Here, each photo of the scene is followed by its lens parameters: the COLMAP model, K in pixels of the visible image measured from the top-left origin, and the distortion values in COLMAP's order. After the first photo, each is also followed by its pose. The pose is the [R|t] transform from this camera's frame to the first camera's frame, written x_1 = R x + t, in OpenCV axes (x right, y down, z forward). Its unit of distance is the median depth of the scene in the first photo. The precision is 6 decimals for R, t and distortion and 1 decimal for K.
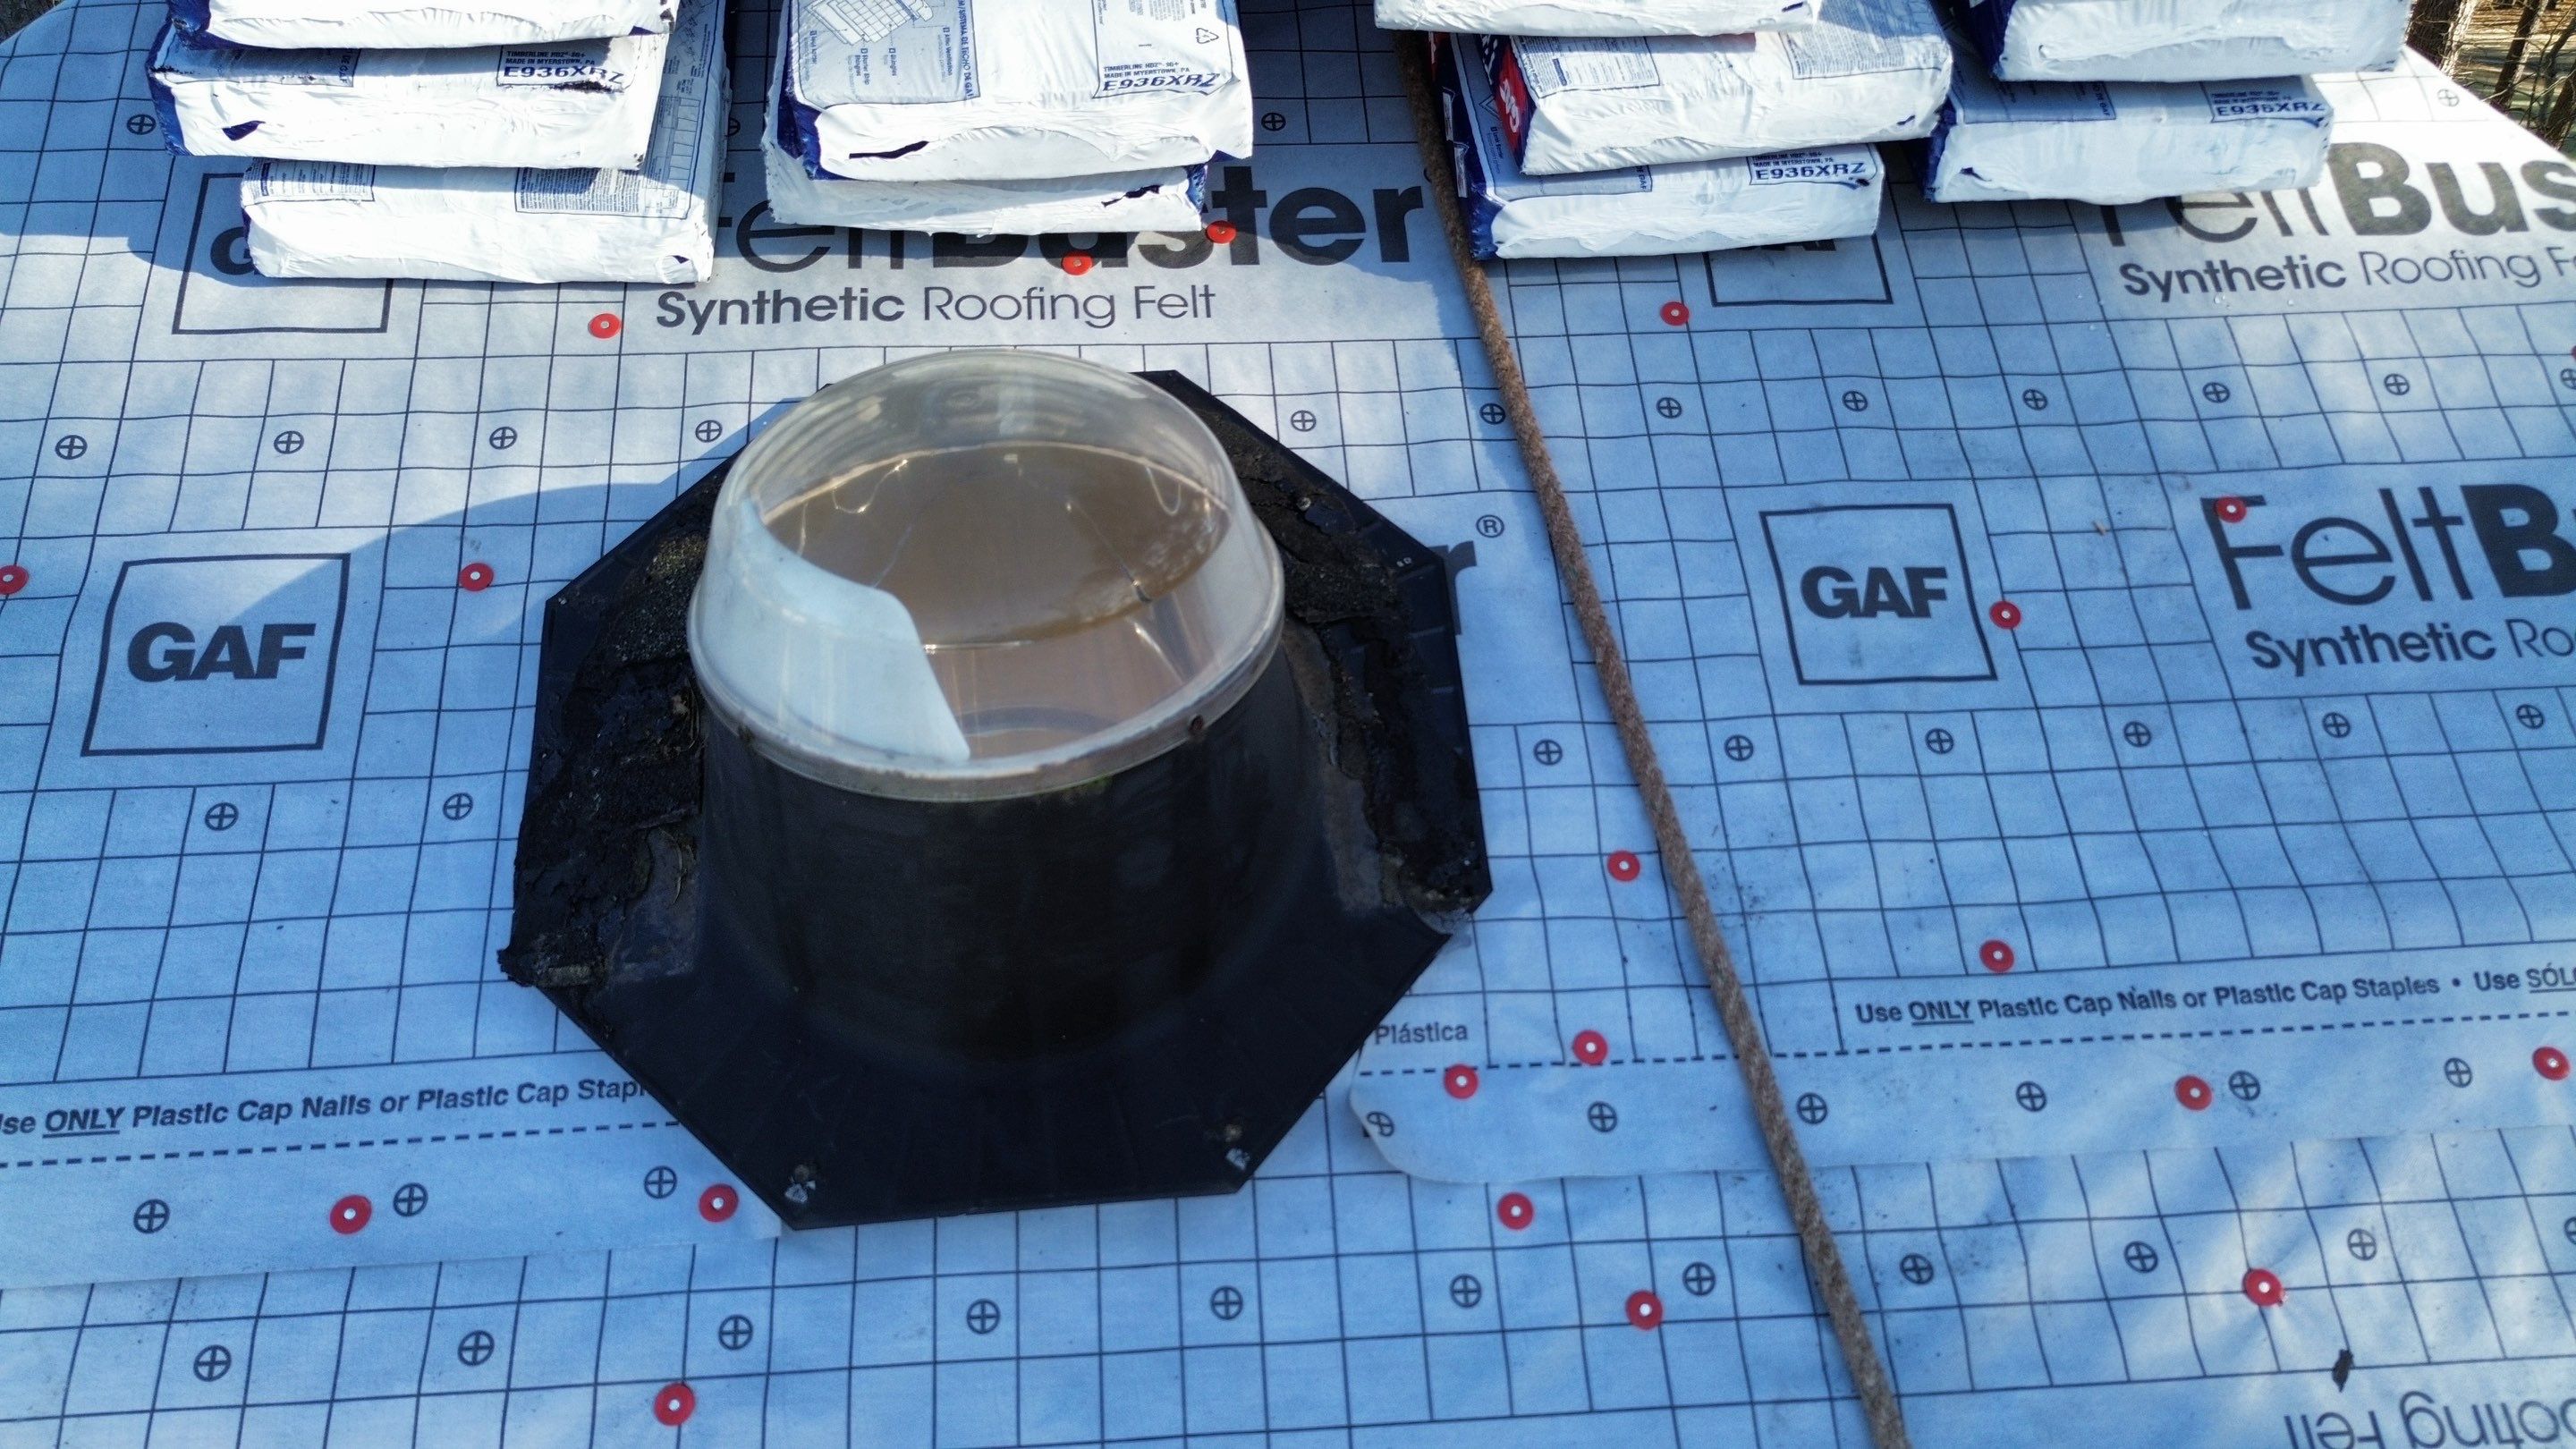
lens RADIAL K [[1818.5, 0, 1283.0], [0, 1818.5, 722.1], [0, 0, 1]] dist [0.019144, -0.016022]
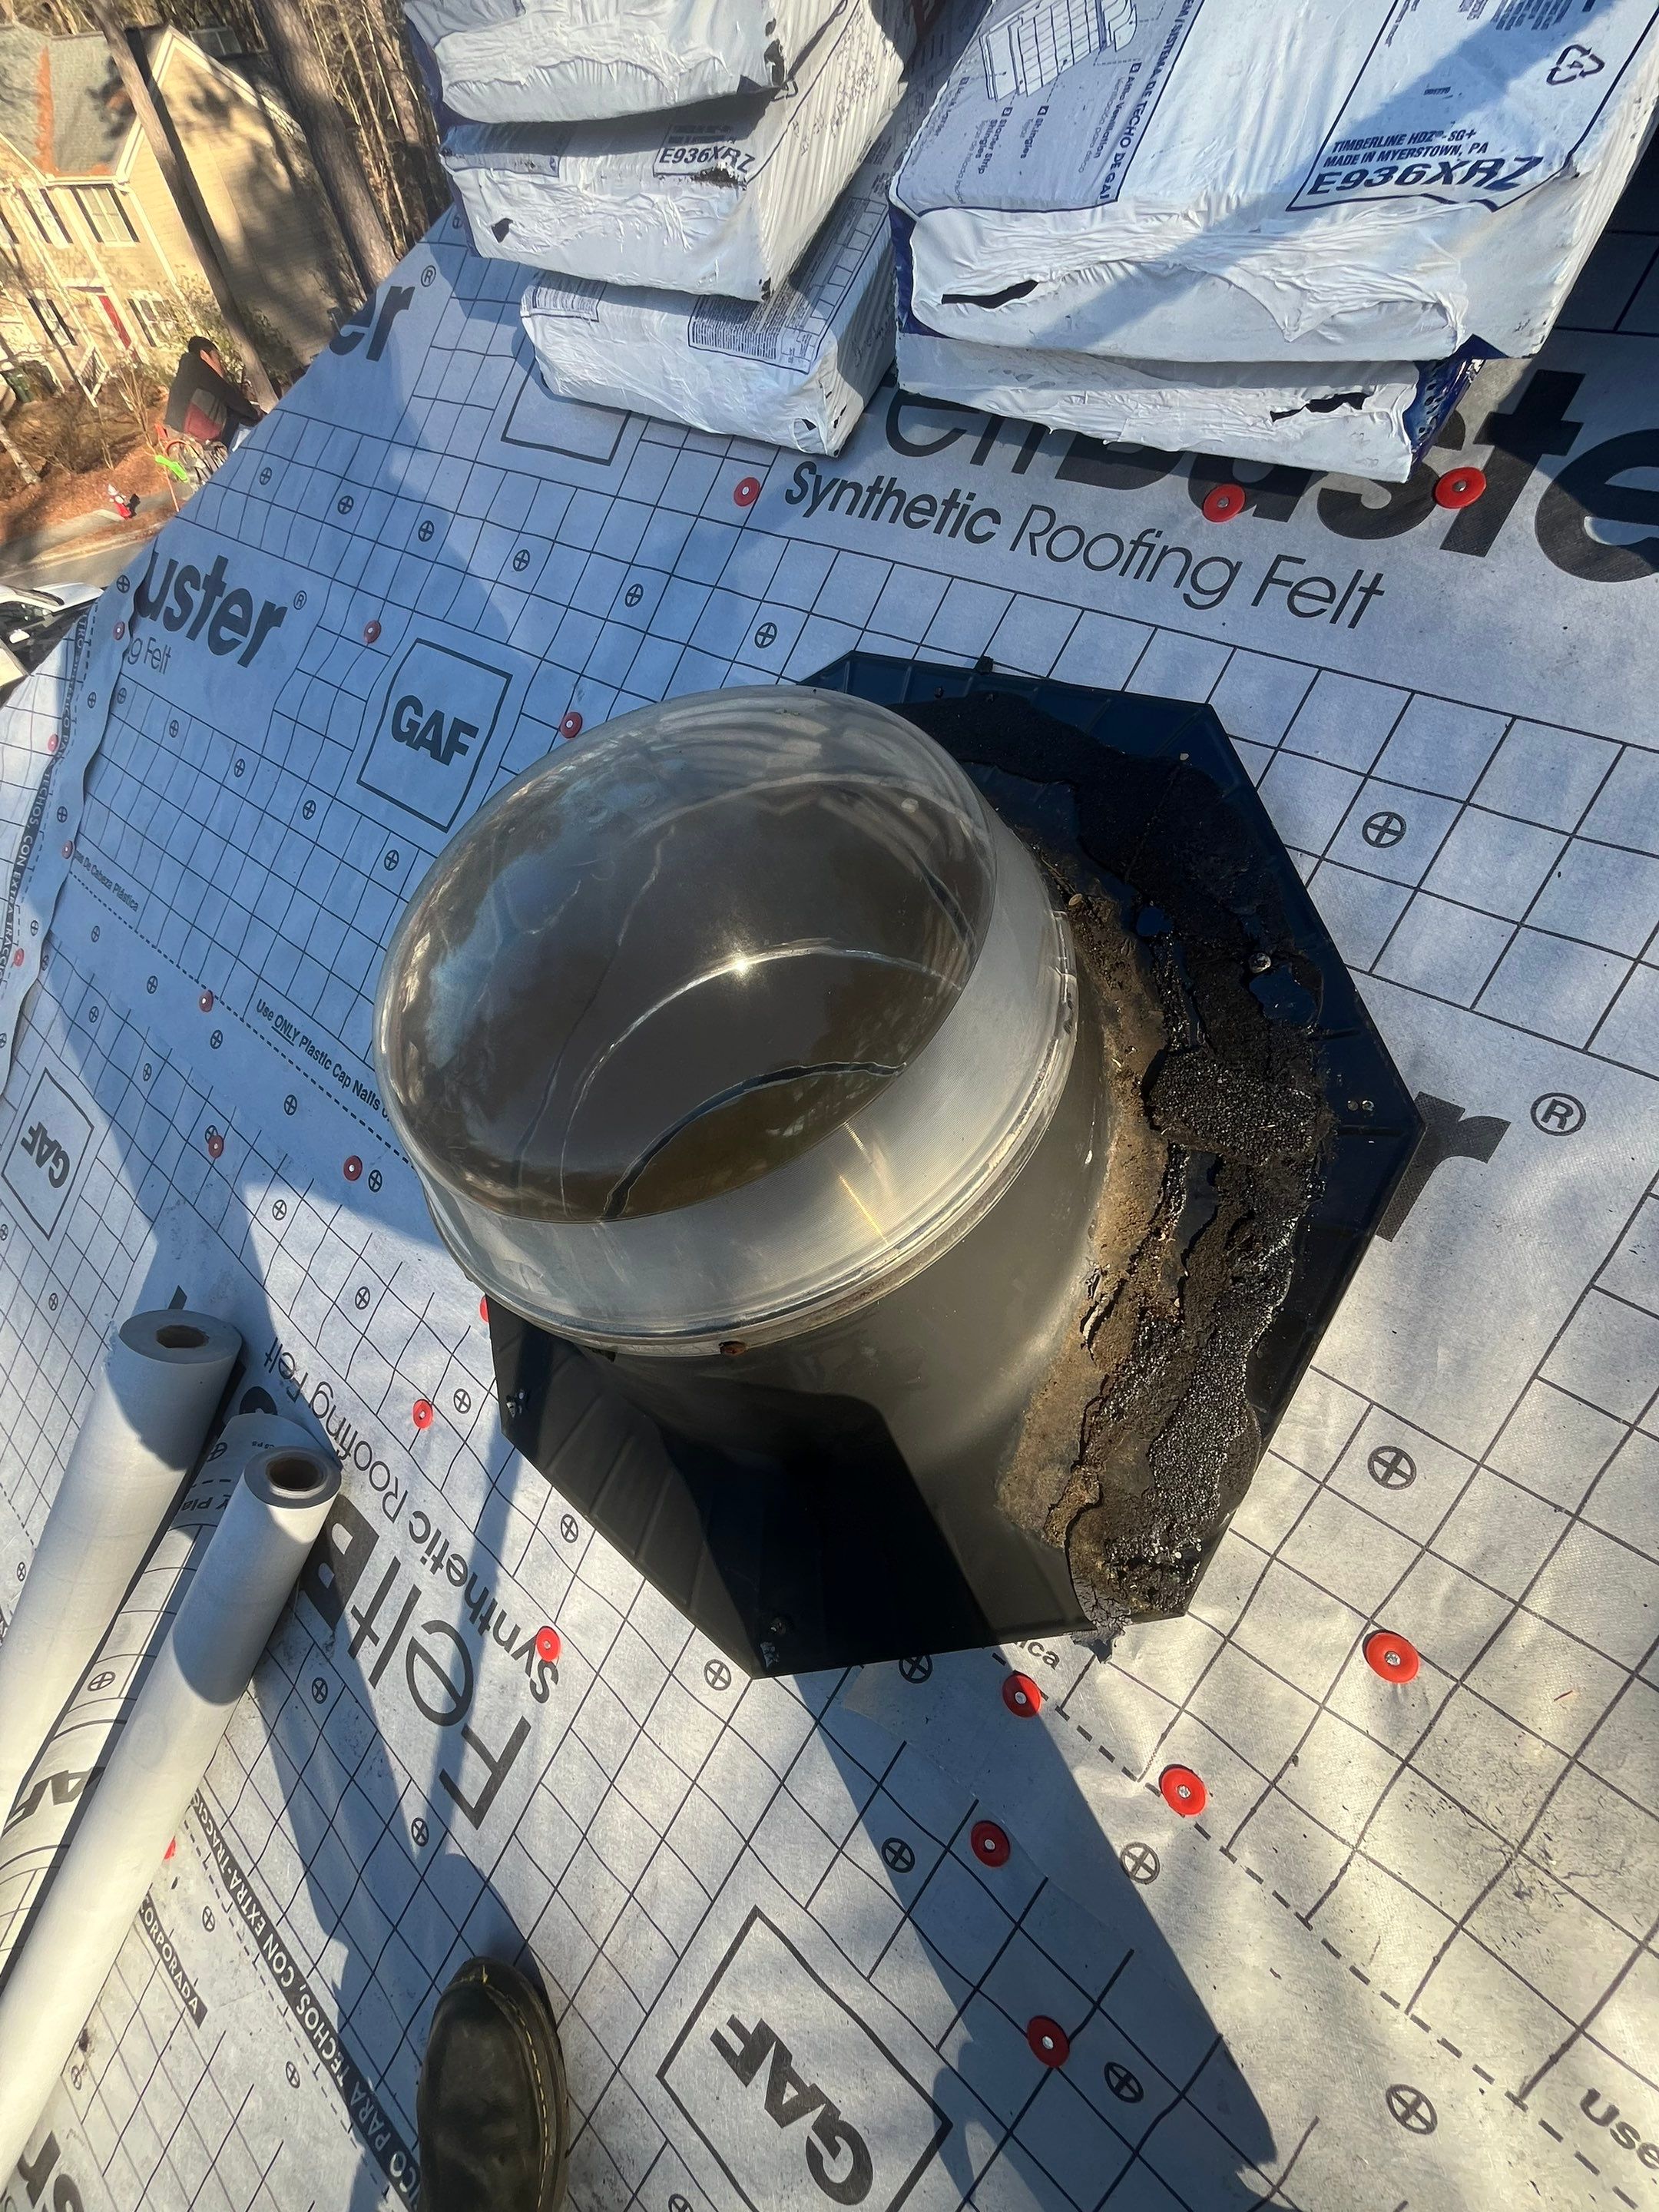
lens RADIAL K [[917.4, 0, 836.0], [0, 917.4, 1111.8], [0, 0, 1]] dist [-0.008729, 0.000454]
pose [[0.708386, 0.510088, -0.487853, 0.087651], [-0.261461, 0.831648, 0.489898, -0.191769], [0.655613, -0.219482, 0.722495, 0.586833]]
